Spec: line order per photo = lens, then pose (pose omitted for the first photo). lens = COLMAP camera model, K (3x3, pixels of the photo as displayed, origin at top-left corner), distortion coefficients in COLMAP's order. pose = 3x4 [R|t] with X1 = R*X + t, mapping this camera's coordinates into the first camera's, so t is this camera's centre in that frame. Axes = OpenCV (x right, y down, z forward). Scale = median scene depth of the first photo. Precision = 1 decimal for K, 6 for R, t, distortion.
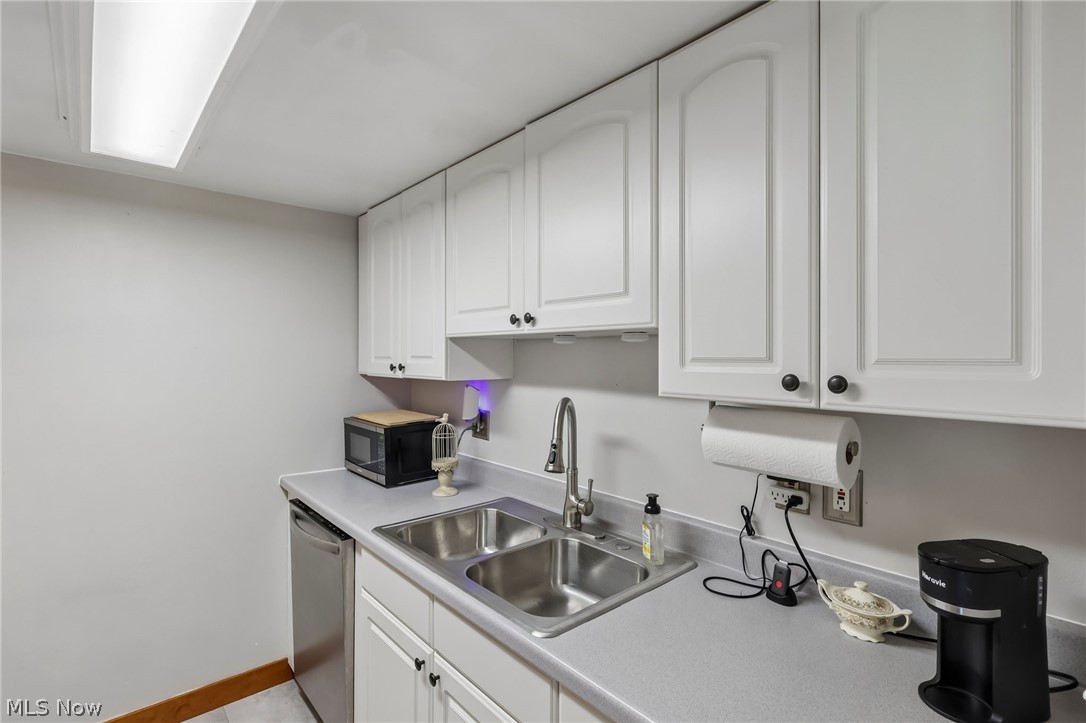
lens RADIAL K [[512.1, 0, 539.9], [0, 512.1, 357.1], [0, 0, 1]] dist [-0.000837, 0.000155]
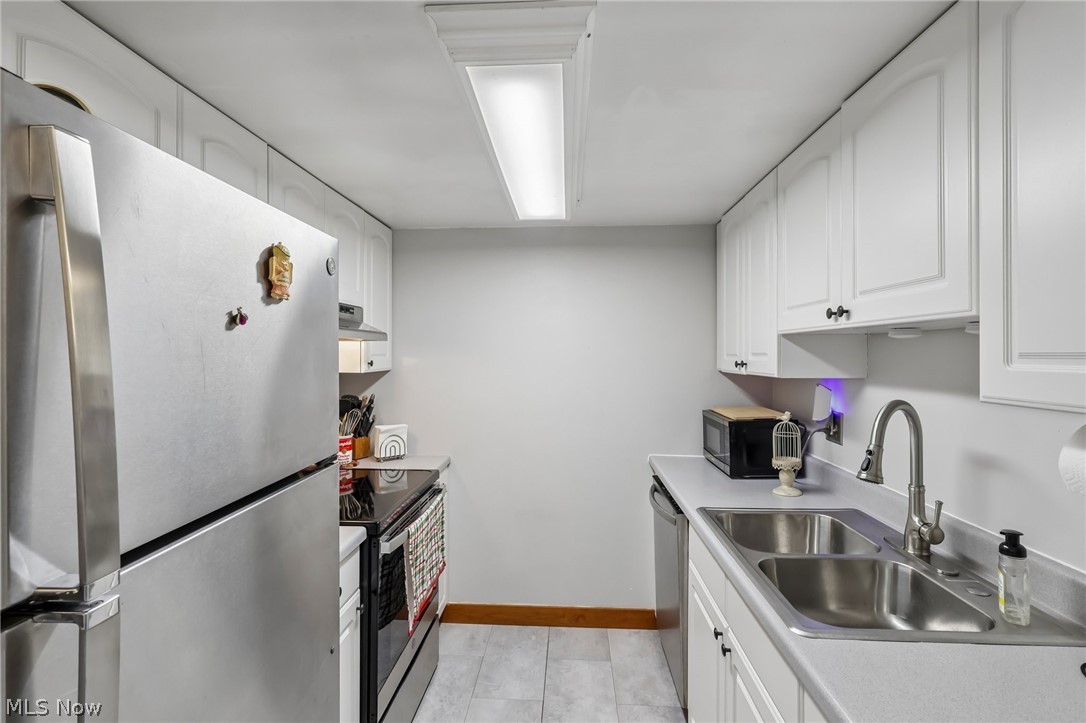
lens RADIAL K [[515.6, 0, 539.1], [0, 515.6, 350.9], [0, 0, 1]] dist [0.000011, 0.000907]
pose [[0.709299, -0.009046, -0.704850, 0.216114], [0.003181, 0.999949, -0.009632, 0.002331], [0.704901, 0.004590, 0.709291, -0.042738]]
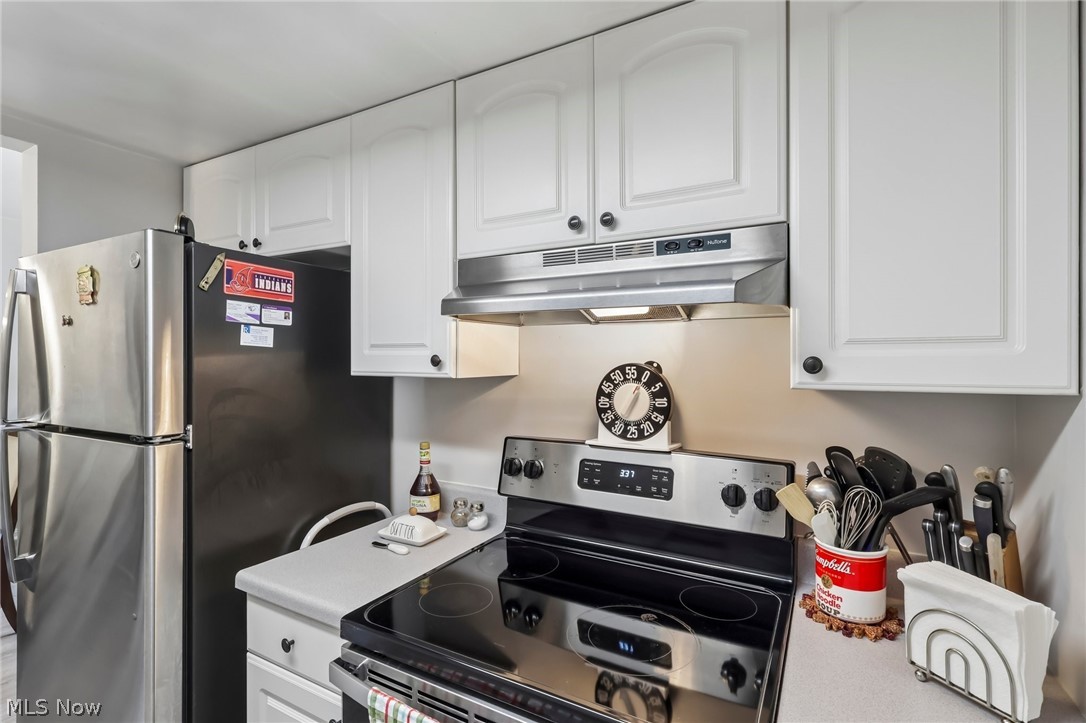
lens RADIAL K [[523.5, 0, 539.2], [0, 523.5, 358.8], [0, 0, 1]] dist [0.003317, 0.000370]
pose [[-0.945142, -0.004812, -0.326625, -0.726354], [-0.005355, 0.999985, 0.000762, 0.016310], [0.326617, 0.002469, -0.945154, 1.104907]]
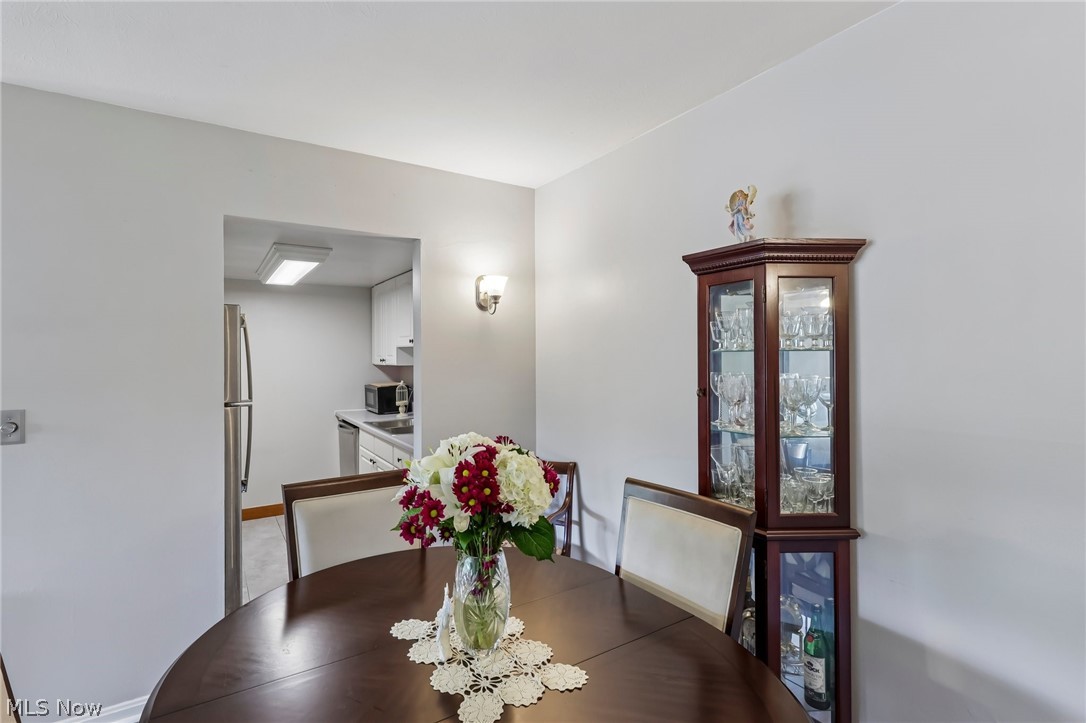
lens RADIAL K [[512.1, 0, 539.9], [0, 512.1, 357.1], [0, 0, 1]] dist [-0.000837, 0.000155]
pose [[0.989600, -0.005553, -0.143738, 0.908369], [0.005946, 0.999980, 0.002302, 0.004117], [0.143722, -0.003133, 0.989613, -1.400145]]
